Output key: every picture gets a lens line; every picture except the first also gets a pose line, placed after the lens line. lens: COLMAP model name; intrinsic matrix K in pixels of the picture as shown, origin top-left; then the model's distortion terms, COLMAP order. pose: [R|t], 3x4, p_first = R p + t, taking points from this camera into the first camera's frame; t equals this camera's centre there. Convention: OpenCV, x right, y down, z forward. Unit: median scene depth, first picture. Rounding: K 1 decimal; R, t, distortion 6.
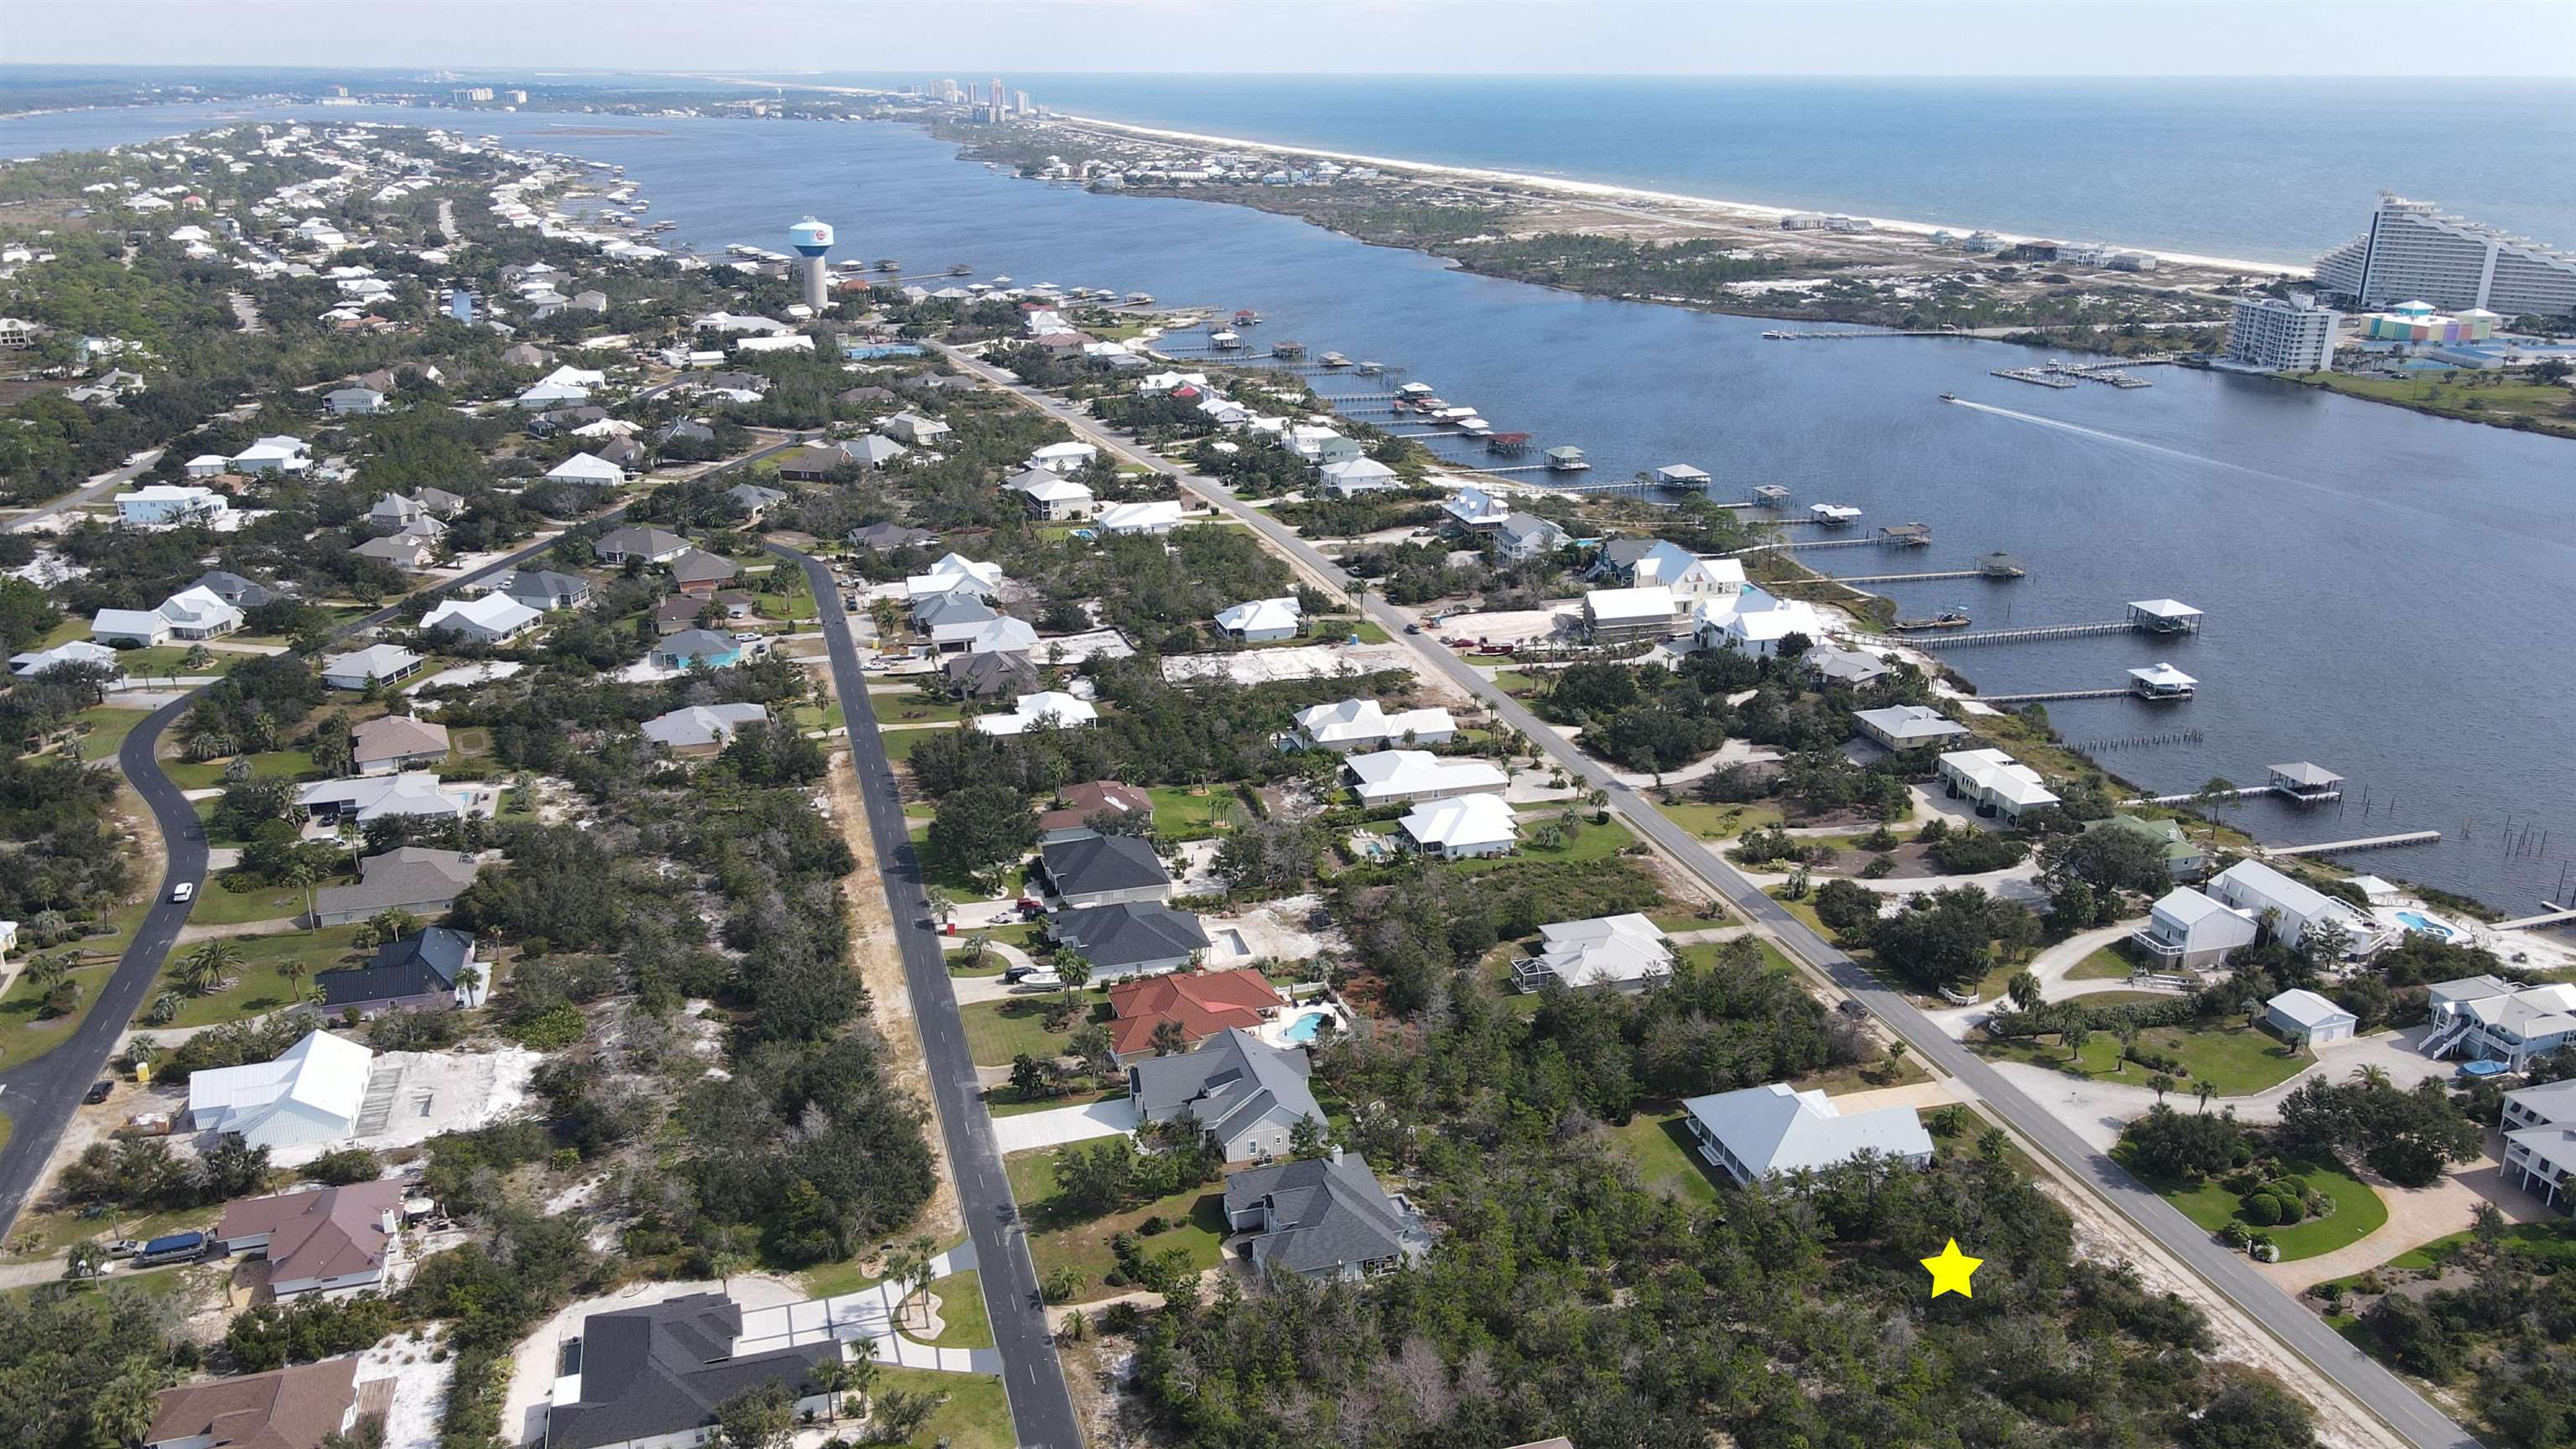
lens RADIAL K [[1892.1, 0, 1279.7], [0, 1892.1, 713.4], [0, 0, 1]] dist [-0.010359, 0.043205]
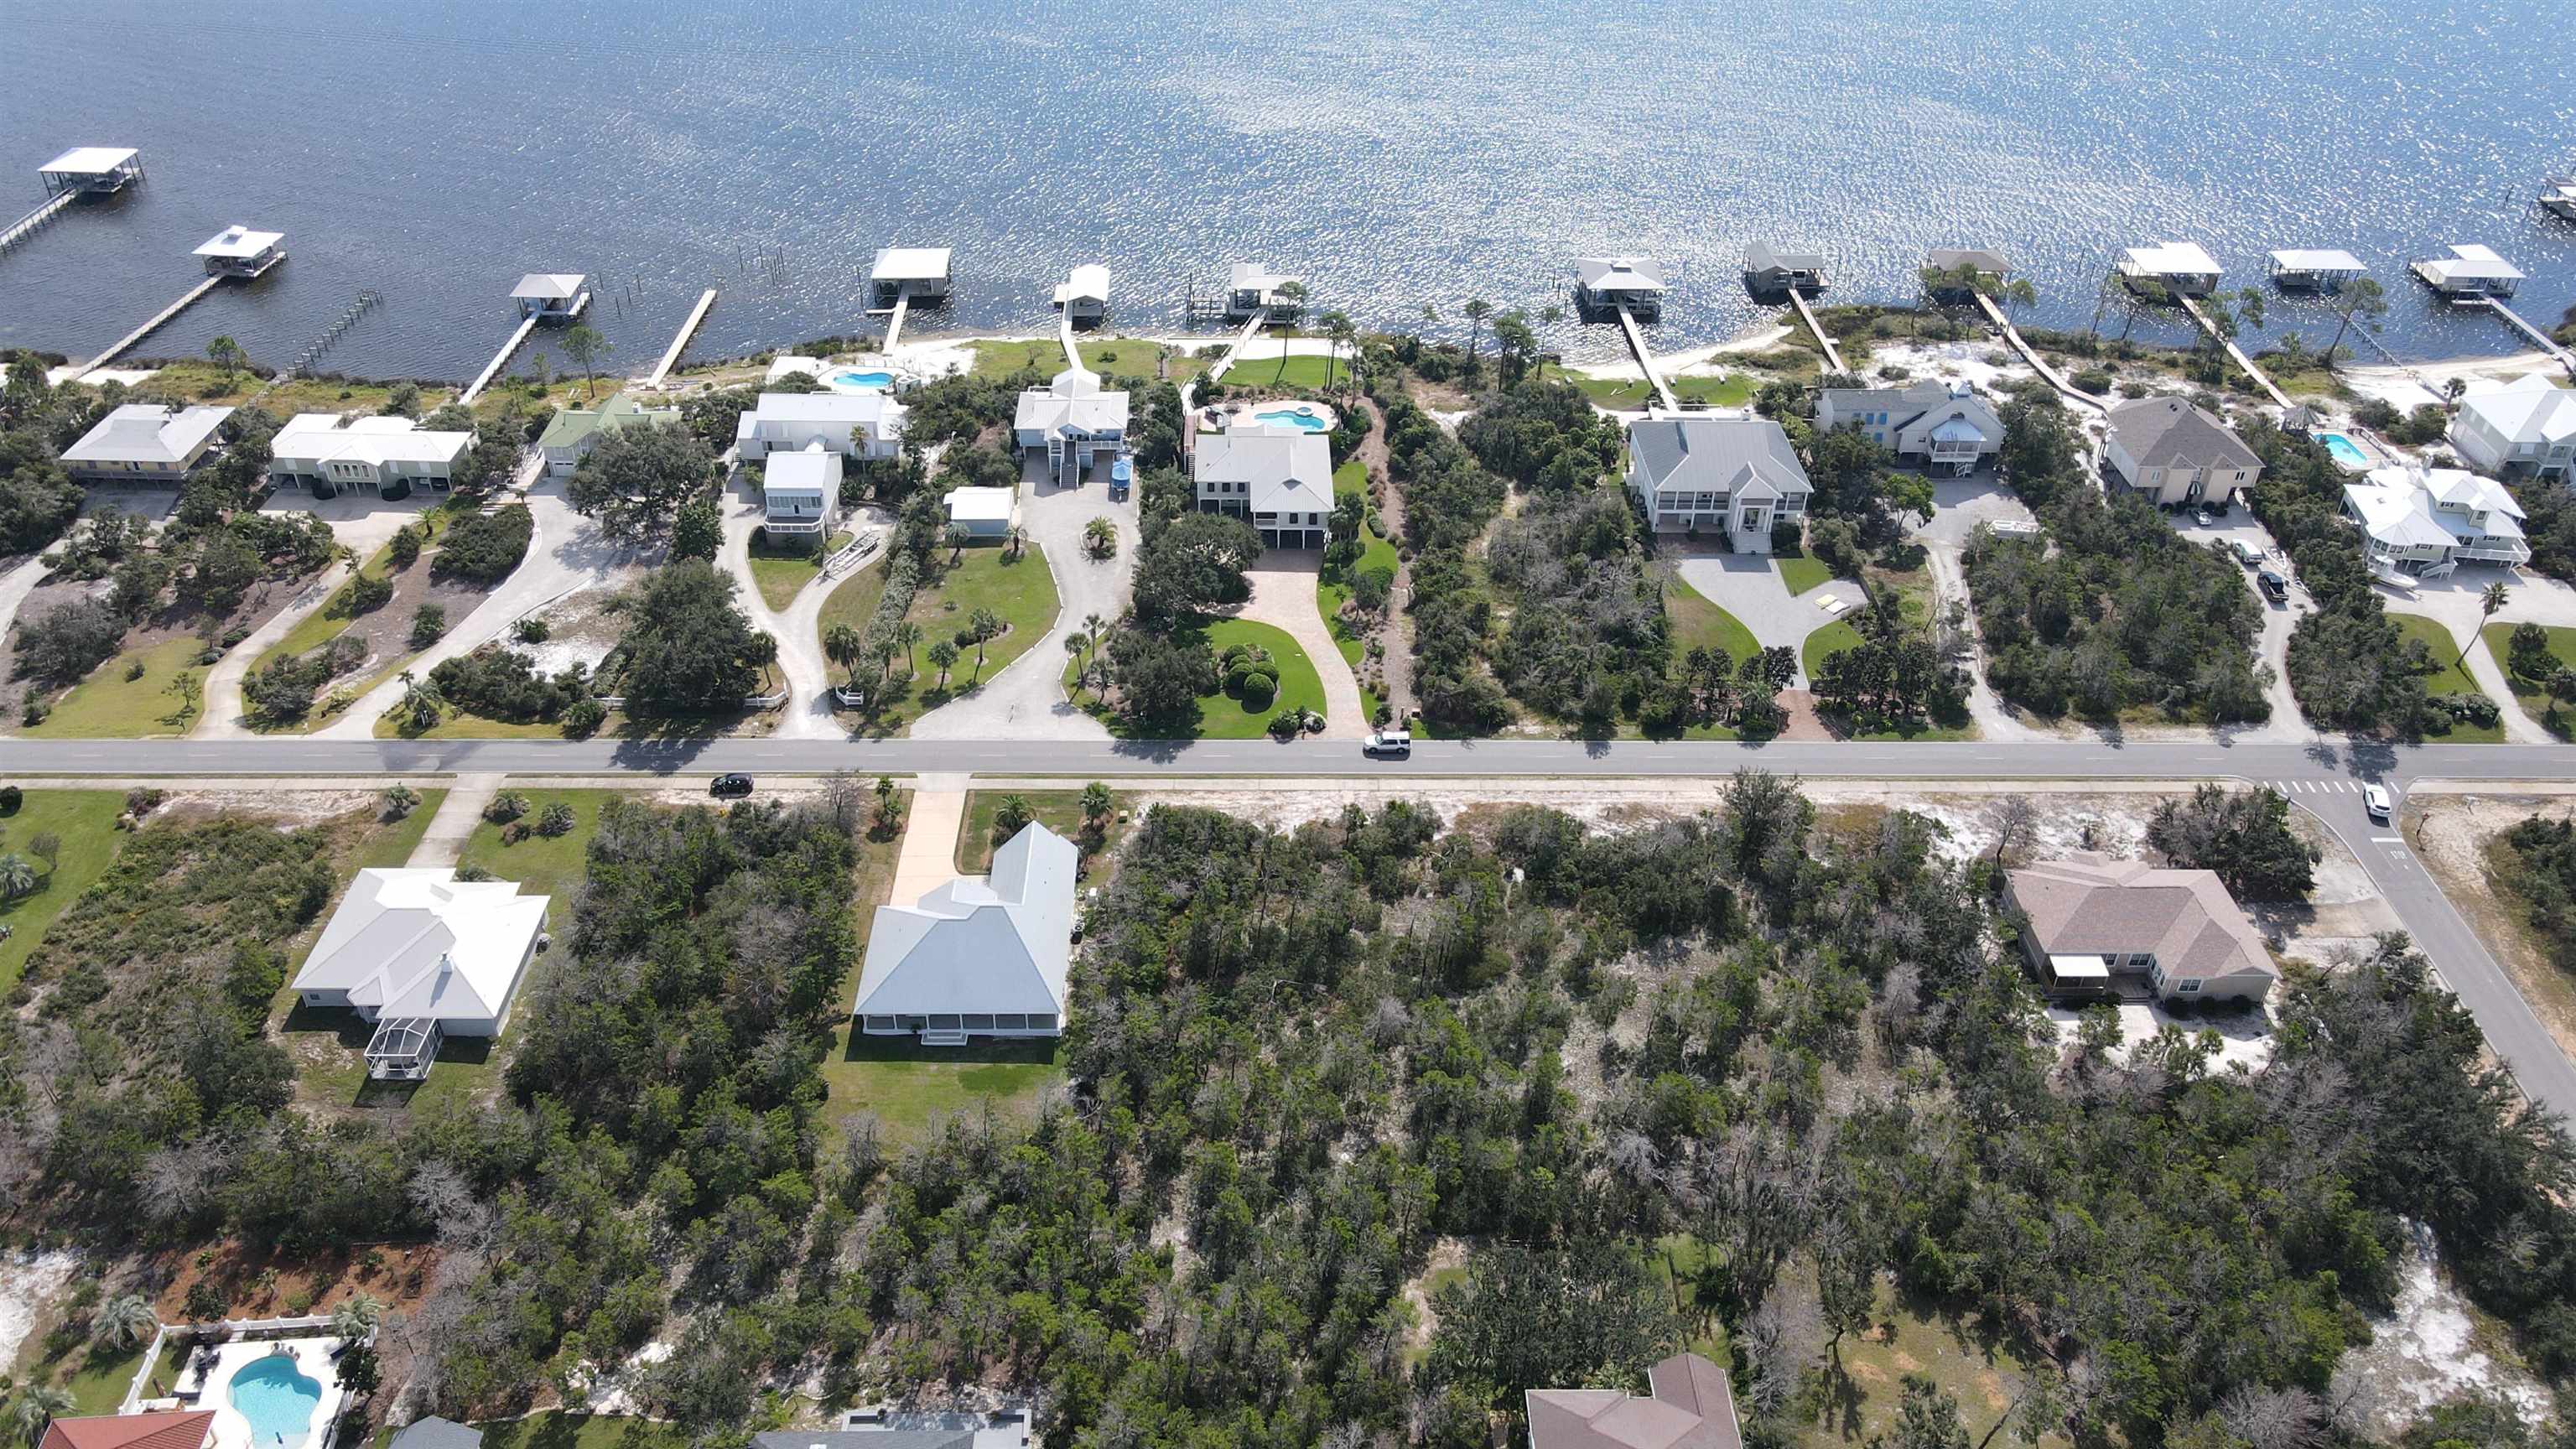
lens RADIAL K [[1892.1, 0, 1279.7], [0, 1892.1, 713.4], [0, 0, 1]] dist [-0.010359, 0.043205]
pose [[0.269682, -0.558966, 0.784110, -0.162311], [0.300362, 0.822483, 0.483016, -0.125220], [-0.914907, 0.105256, 0.389701, 0.363909]]
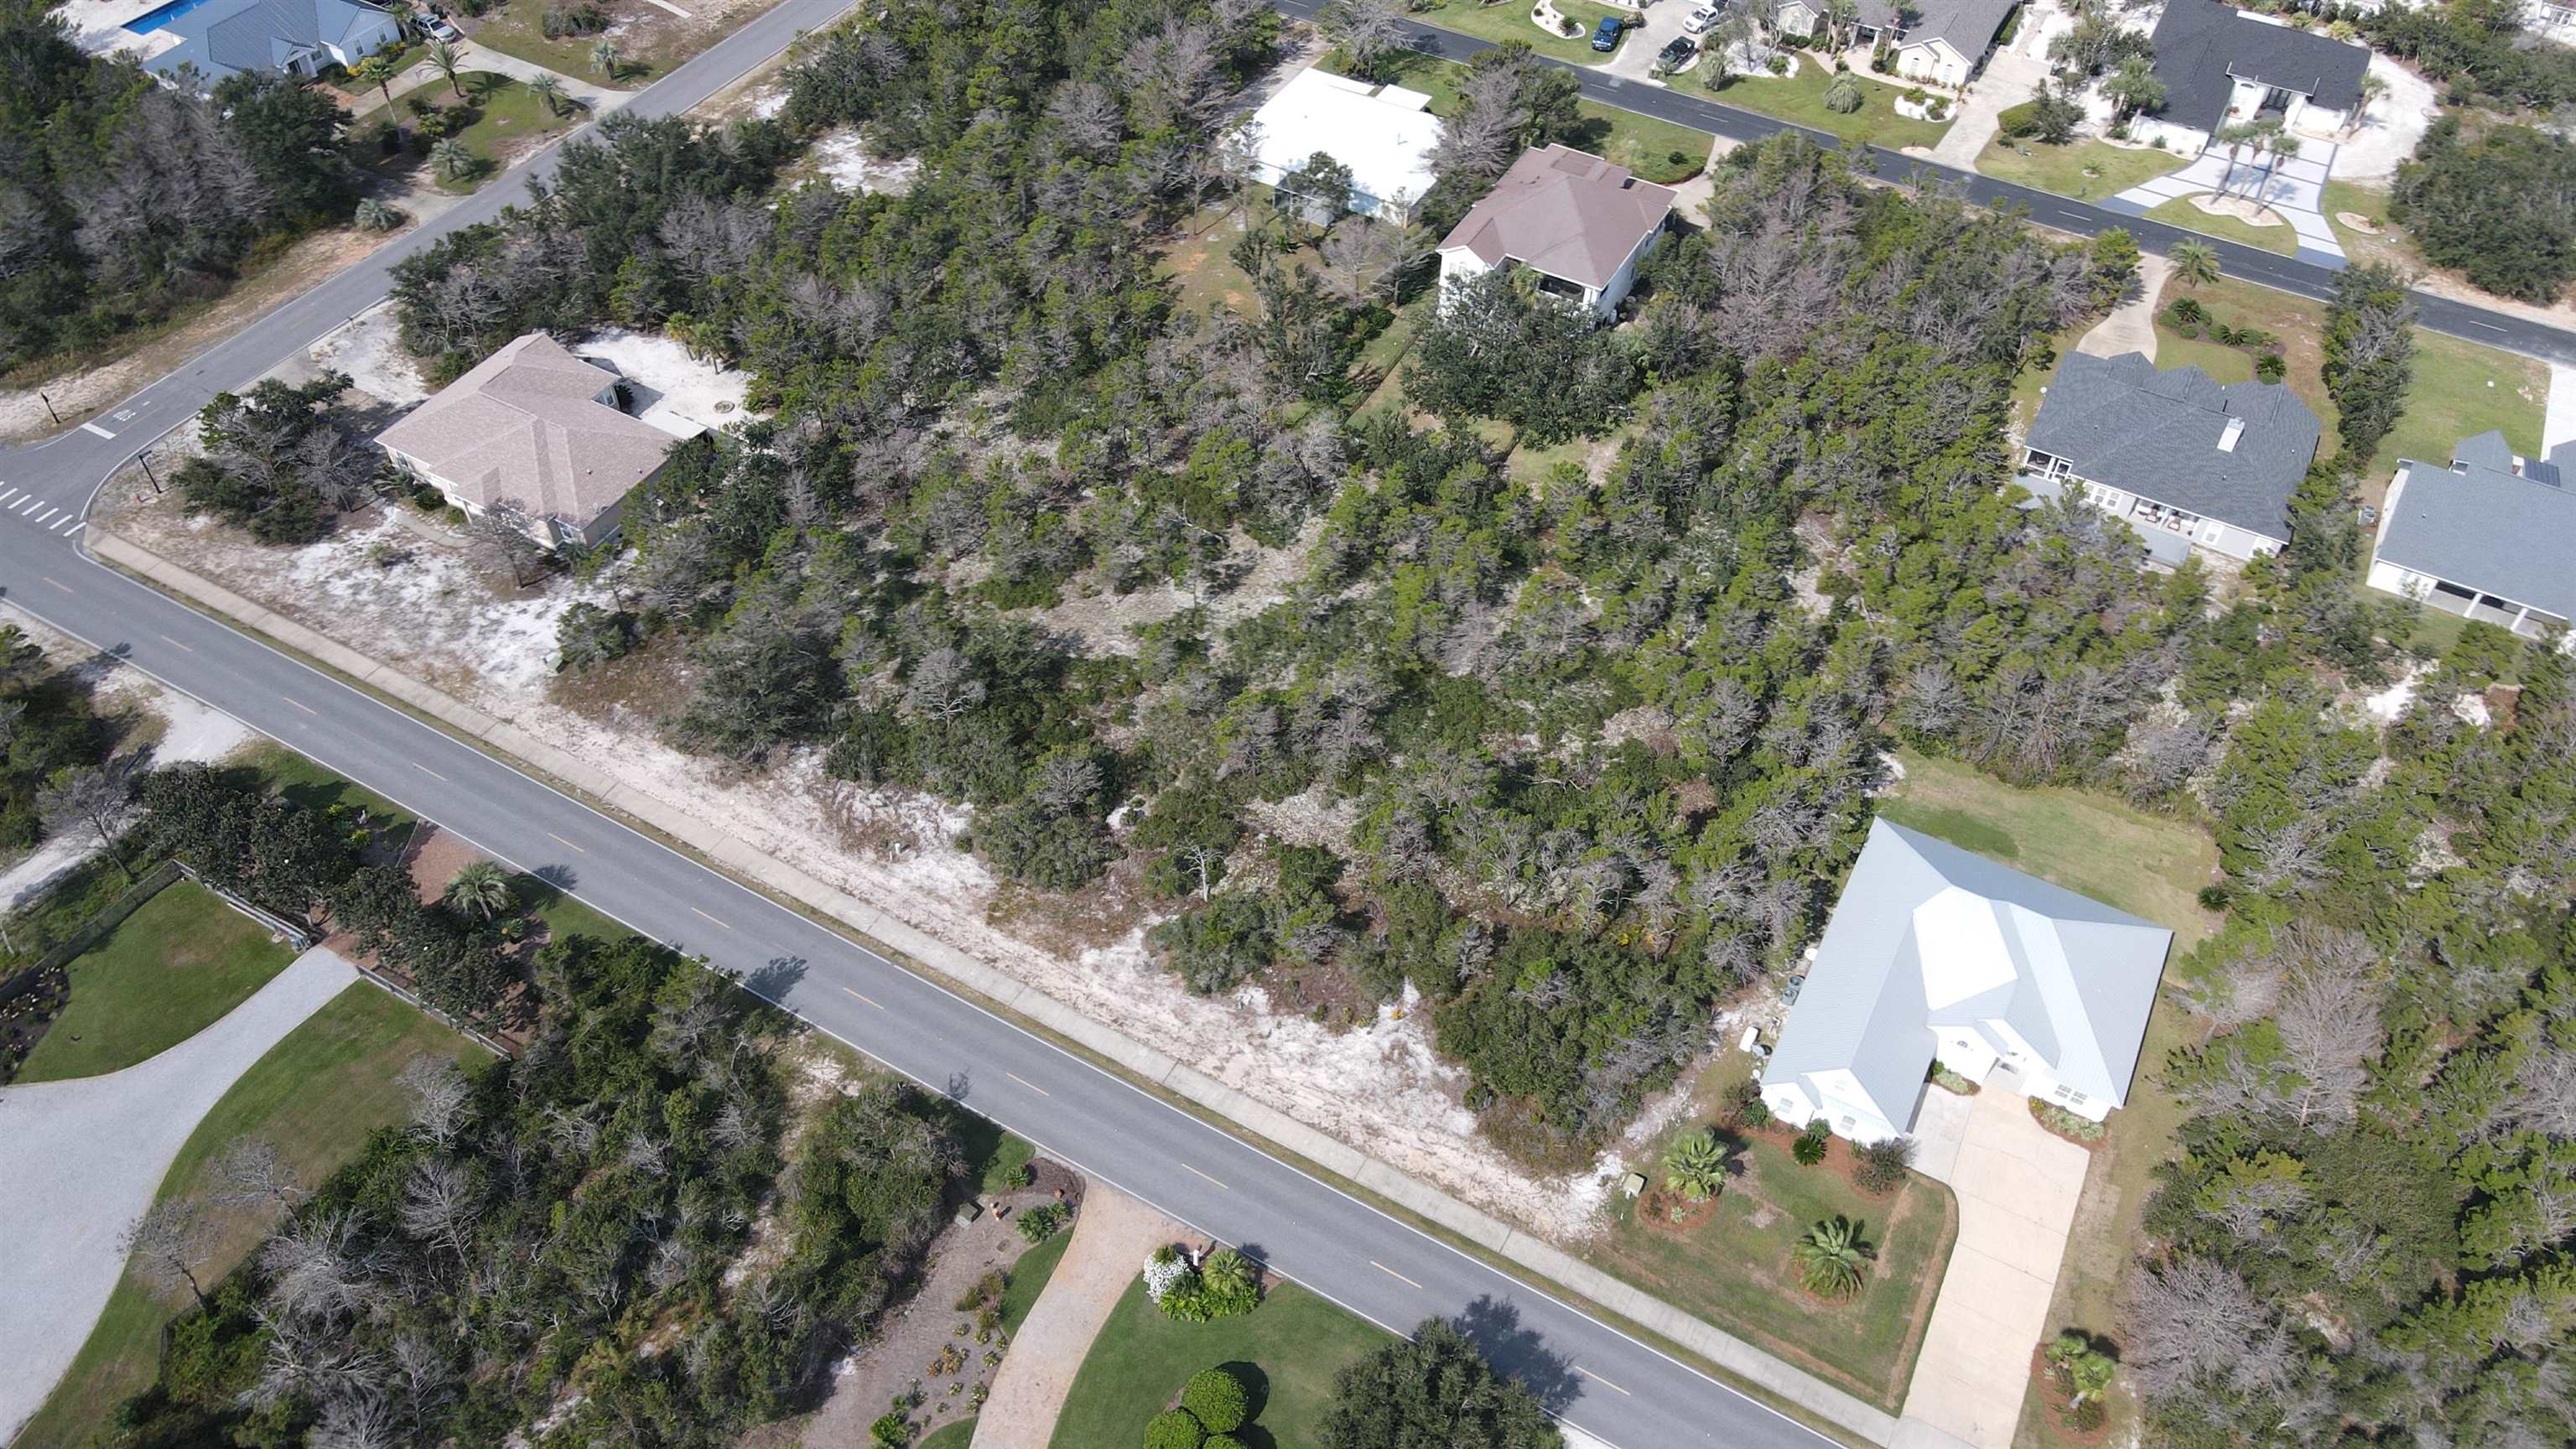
lens RADIAL K [[1892.1, 0, 1279.7], [0, 1892.1, 713.4], [0, 0, 1]] dist [-0.010359, 0.043205]
pose [[-0.714391, 0.502010, -0.487475, 0.390656], [-0.245830, 0.472186, 0.846527, -0.123502], [0.655144, 0.724587, -0.213916, 0.596787]]
